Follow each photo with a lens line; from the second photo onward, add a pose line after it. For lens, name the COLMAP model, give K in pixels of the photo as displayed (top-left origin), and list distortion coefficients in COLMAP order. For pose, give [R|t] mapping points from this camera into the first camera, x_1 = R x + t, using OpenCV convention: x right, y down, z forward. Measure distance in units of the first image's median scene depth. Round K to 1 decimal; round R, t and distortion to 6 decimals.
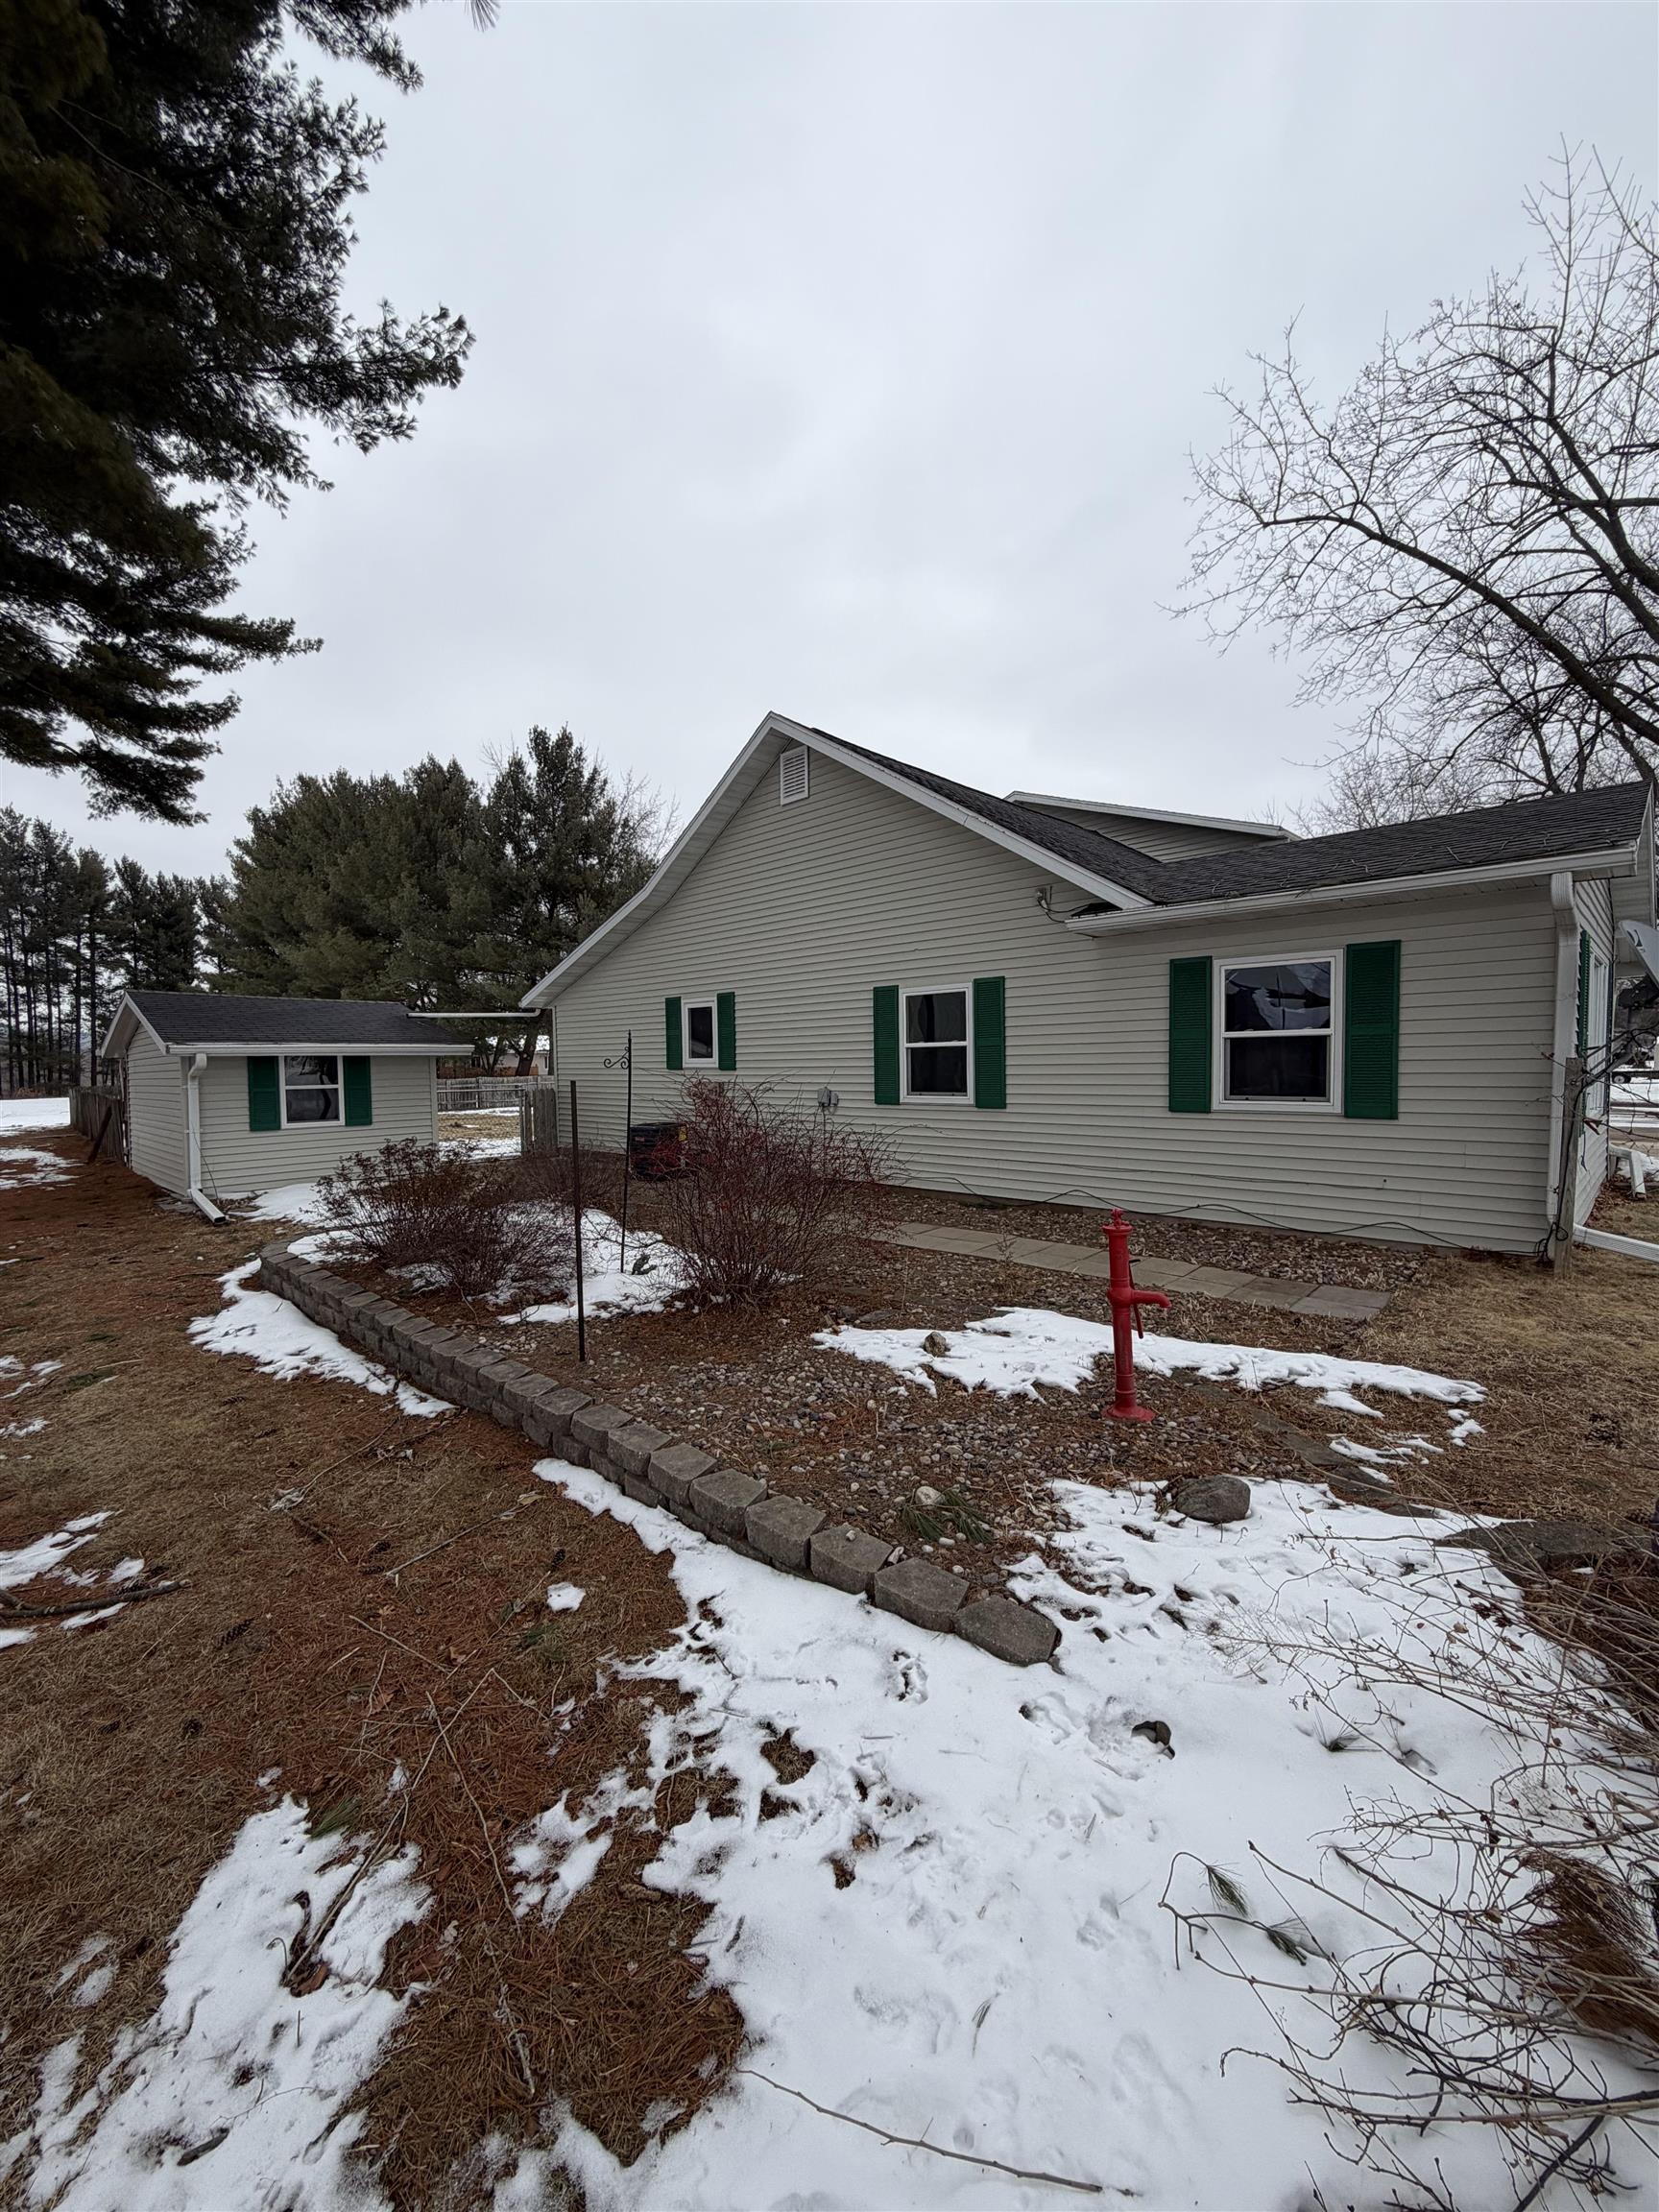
lens RADIAL K [[892.3, 0, 834.1], [0, 892.3, 1104.3], [0, 0, 1]] dist [0.000165, 0.000081]
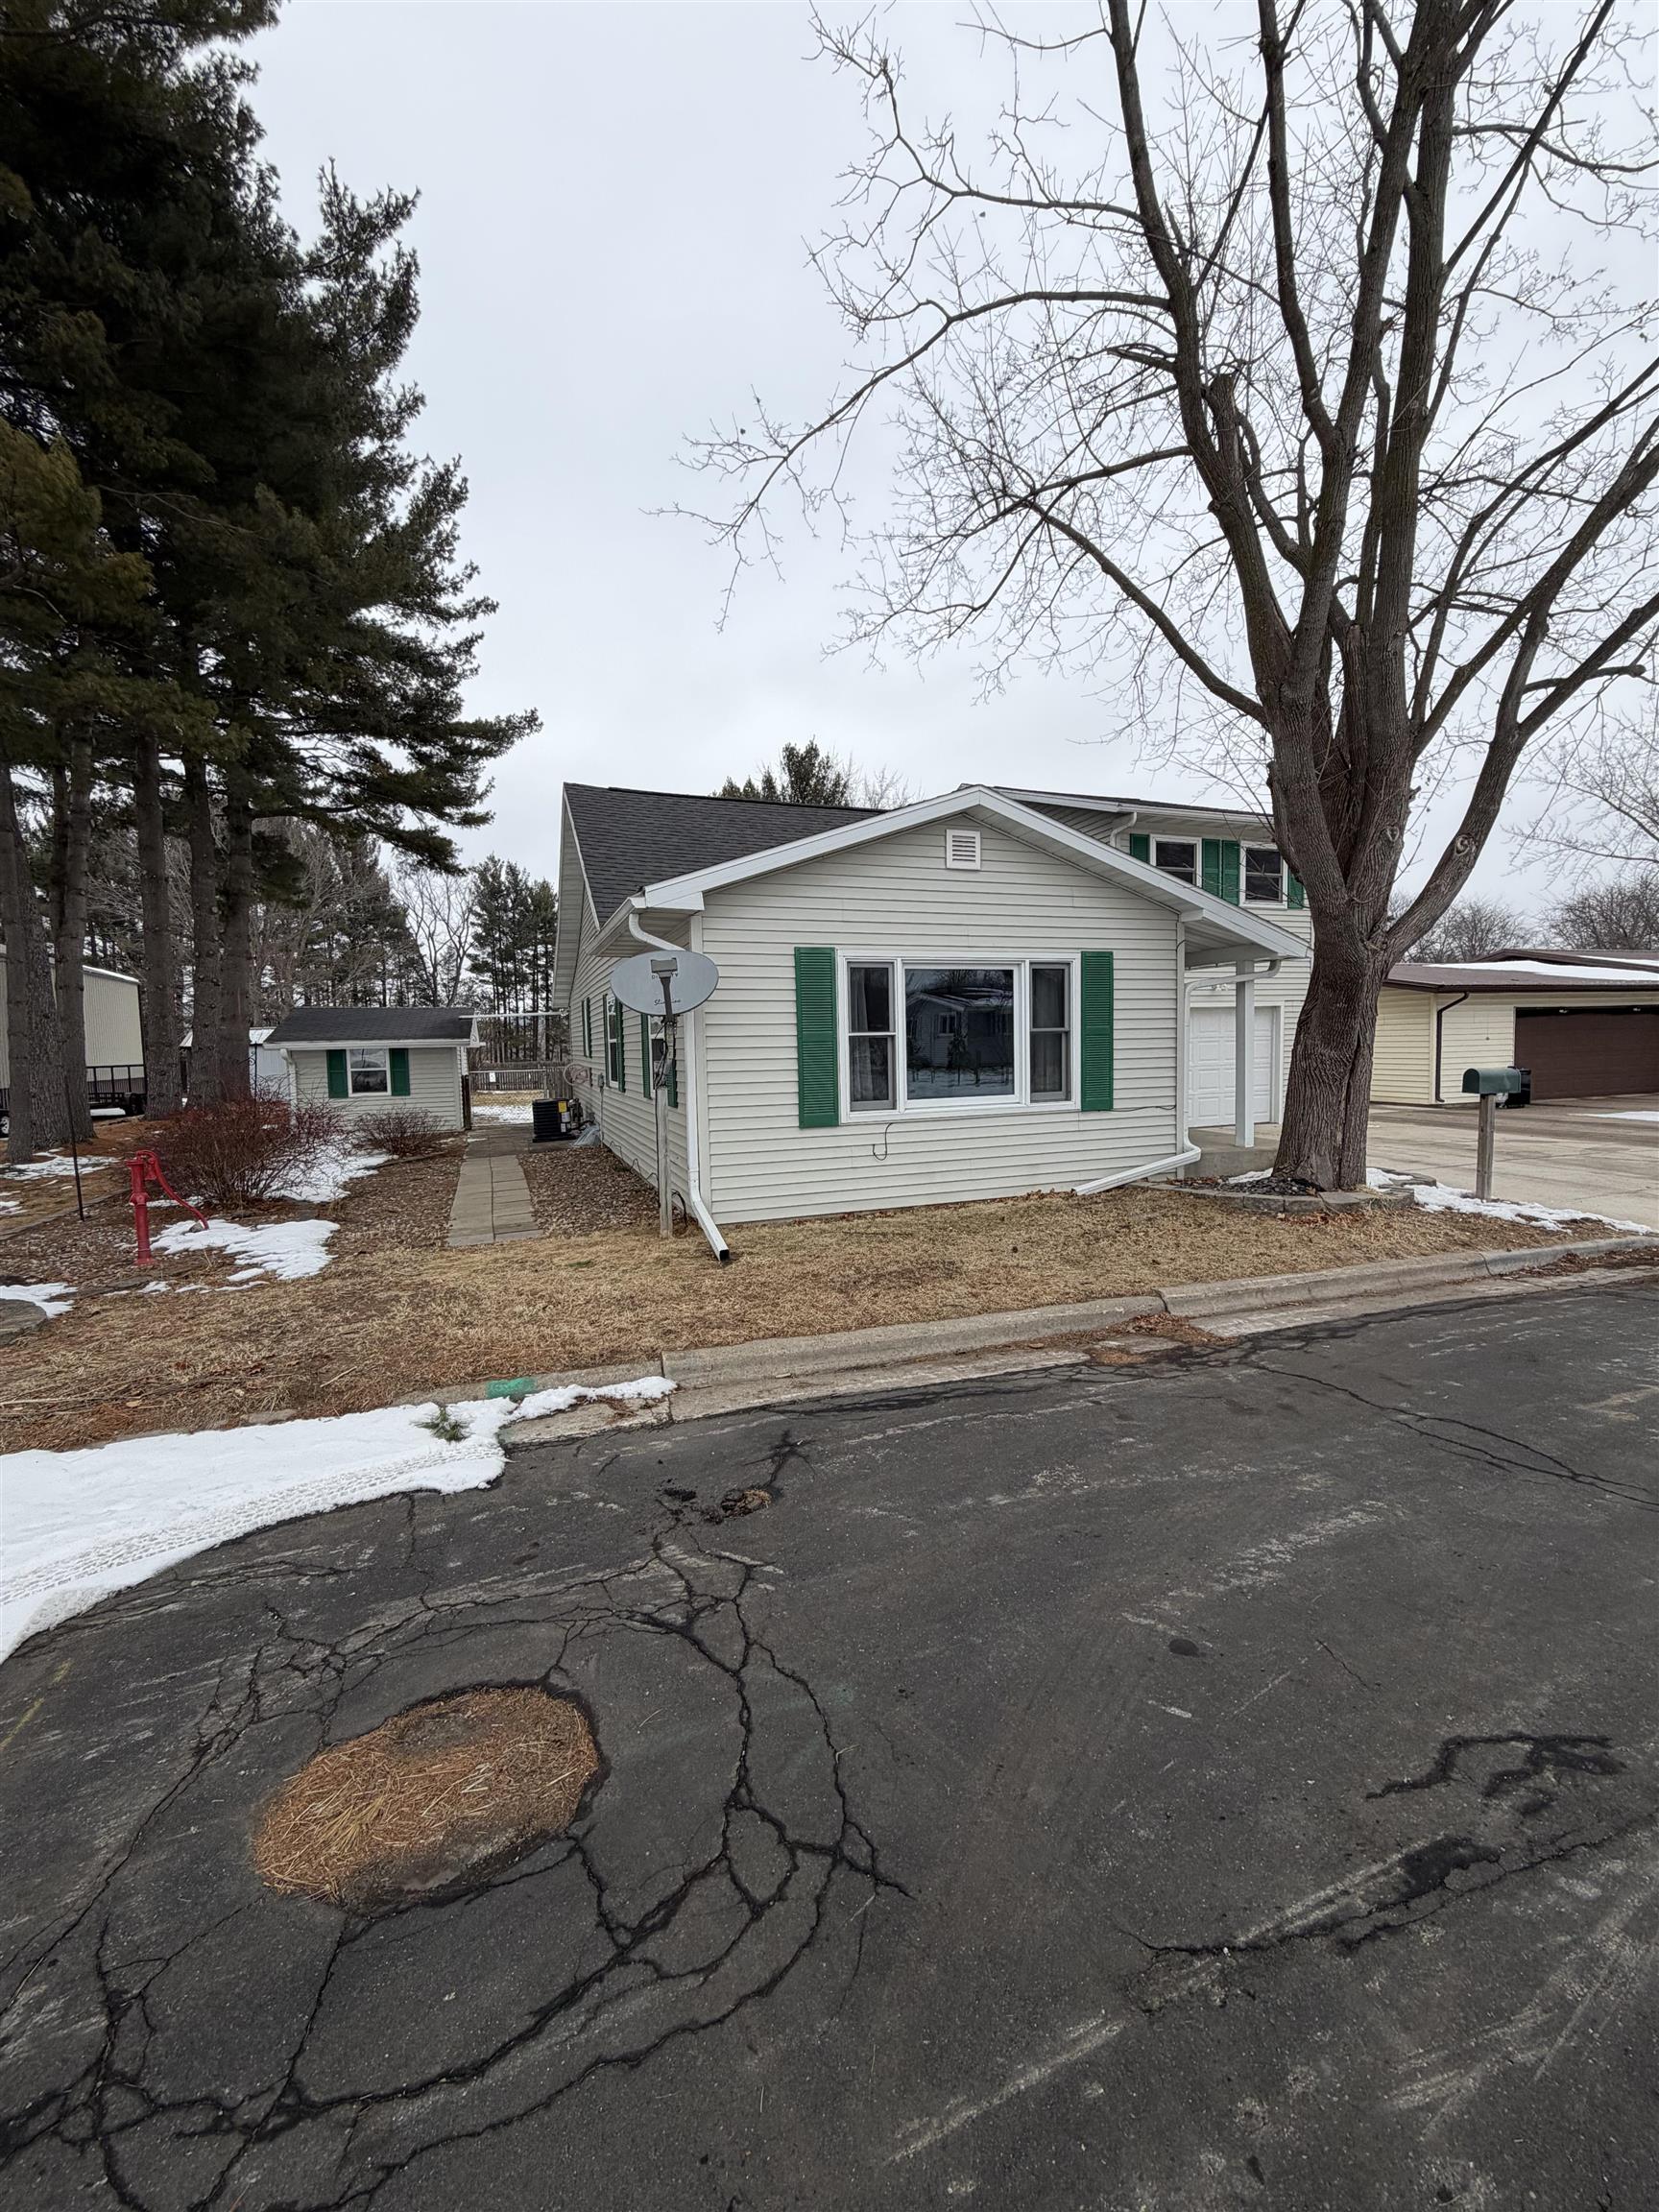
lens RADIAL K [[892.3, 0, 852.2], [0, 892.3, 1102.1], [0, 0, 1]] dist [0.000165, 0.000081]
pose [[0.902896, 0.017978, -0.429482, 0.262172], [-0.004592, 0.999471, 0.032183, -0.005308], [0.429834, -0.027086, 0.902502, -0.000358]]
